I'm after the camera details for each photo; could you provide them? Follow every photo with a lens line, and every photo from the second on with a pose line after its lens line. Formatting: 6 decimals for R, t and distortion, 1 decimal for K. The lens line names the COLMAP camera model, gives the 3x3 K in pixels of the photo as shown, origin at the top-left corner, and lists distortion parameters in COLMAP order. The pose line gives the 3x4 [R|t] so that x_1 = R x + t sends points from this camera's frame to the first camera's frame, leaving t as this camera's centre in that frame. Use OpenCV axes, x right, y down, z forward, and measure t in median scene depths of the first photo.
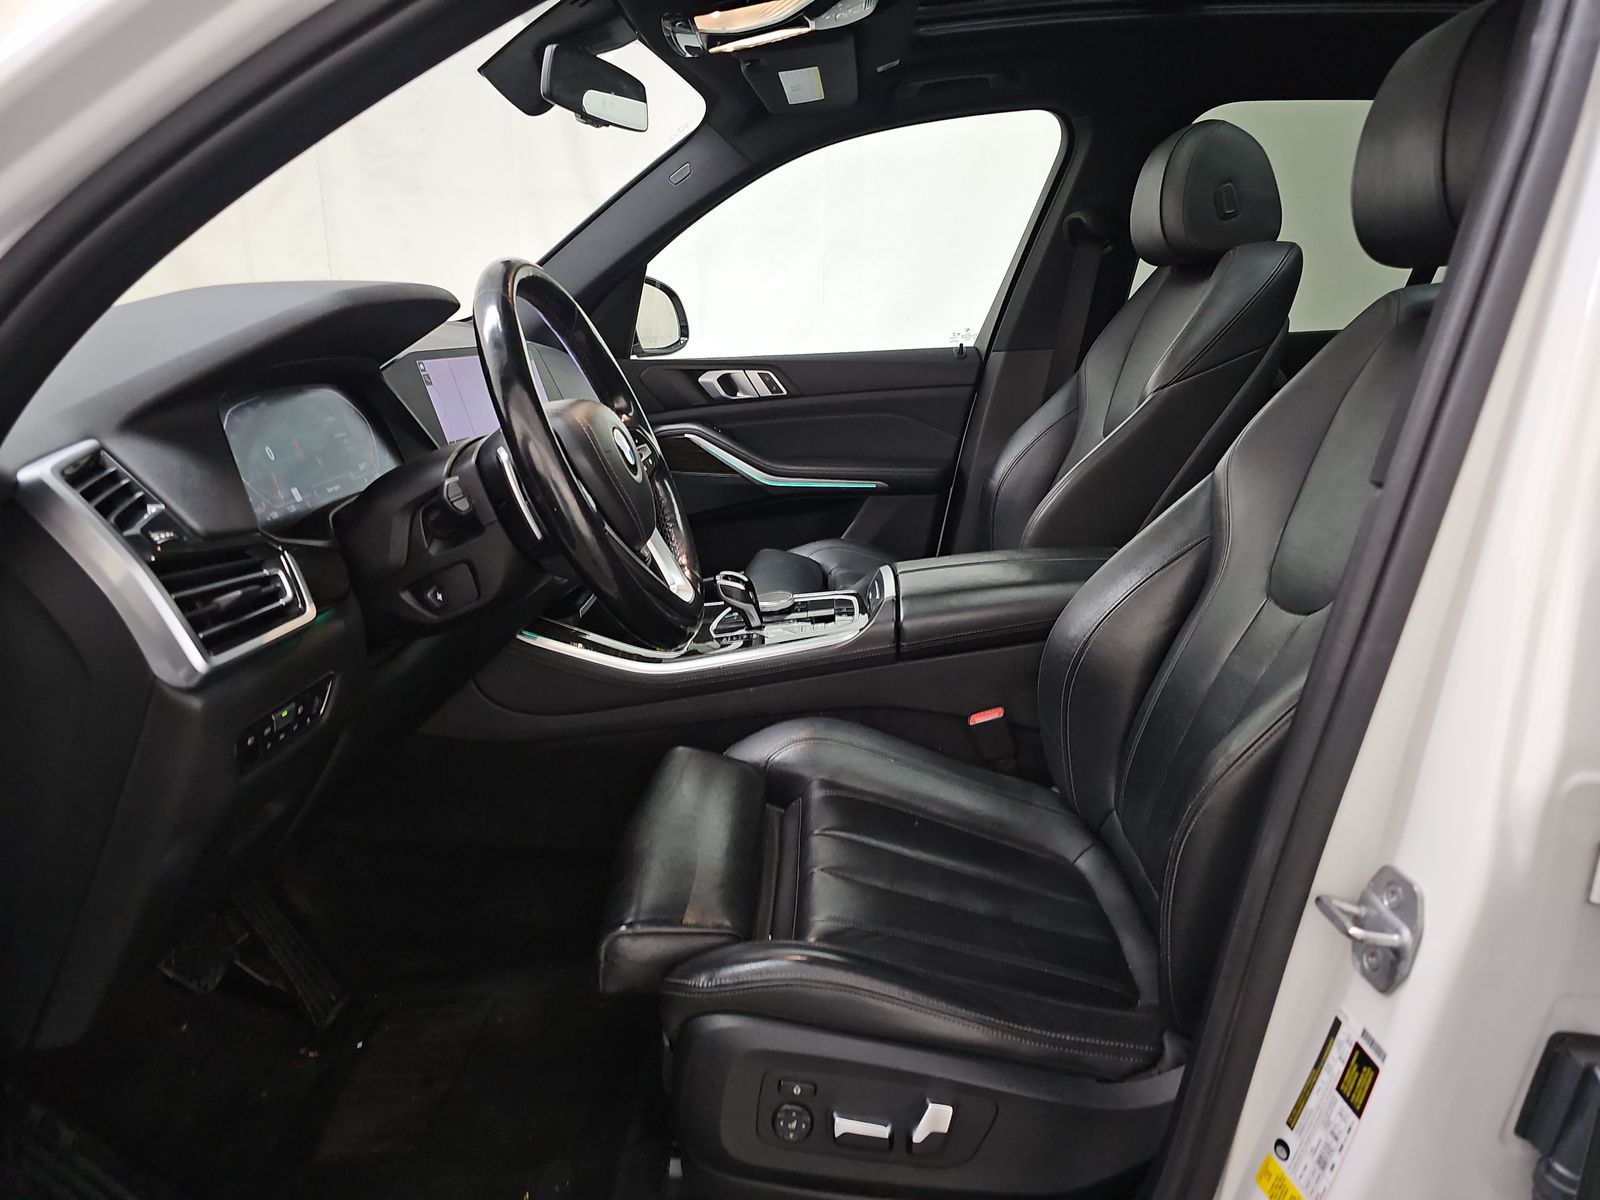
lens RADIAL K [[1071.9, 0, 800.0], [0, 1071.9, 600.0], [0, 0, 1]] dist [0.087364, -0.000255]
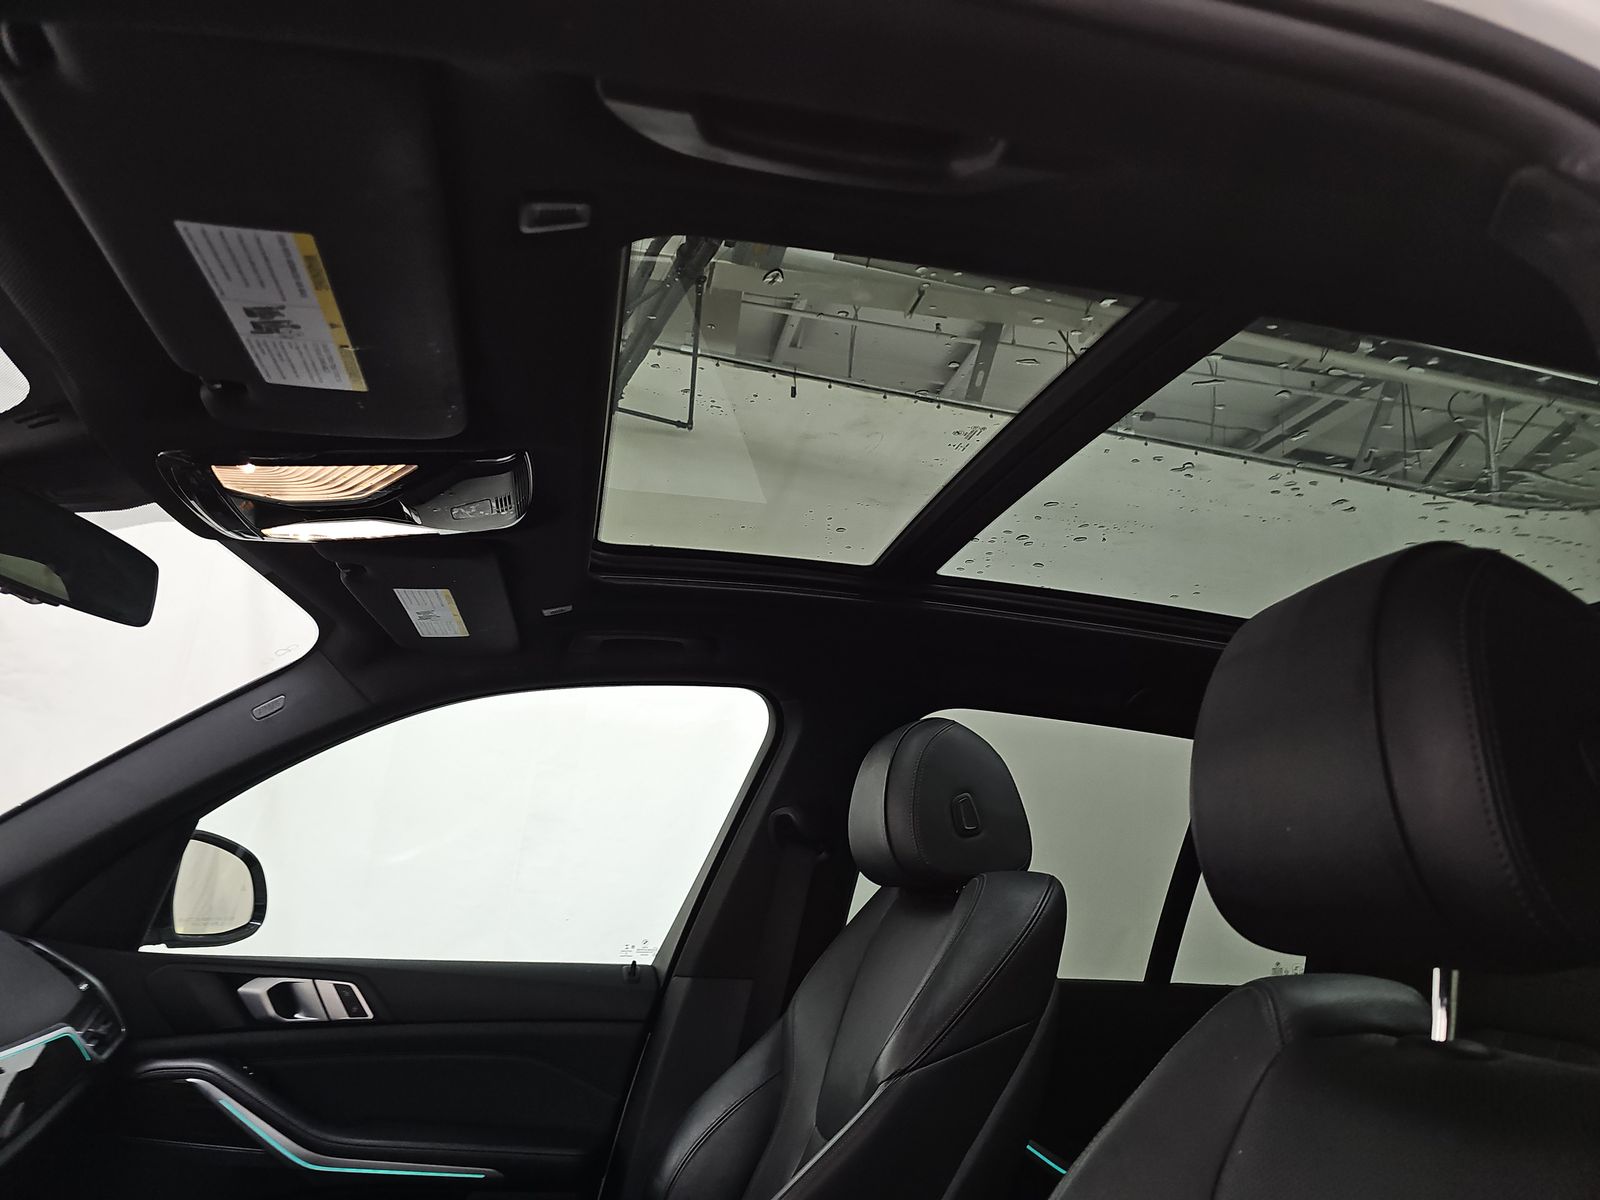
lens RADIAL K [[1077.4, 0, 800.1], [0, 1077.4, 592.7], [0, 0, 1]] dist [0.003192, -0.001387]
pose [[0.967140, 0.139893, 0.212296, 0.069323], [-0.012153, 0.859493, -0.511003, -0.080697], [-0.253953, 0.491632, 0.832950, 0.238194]]
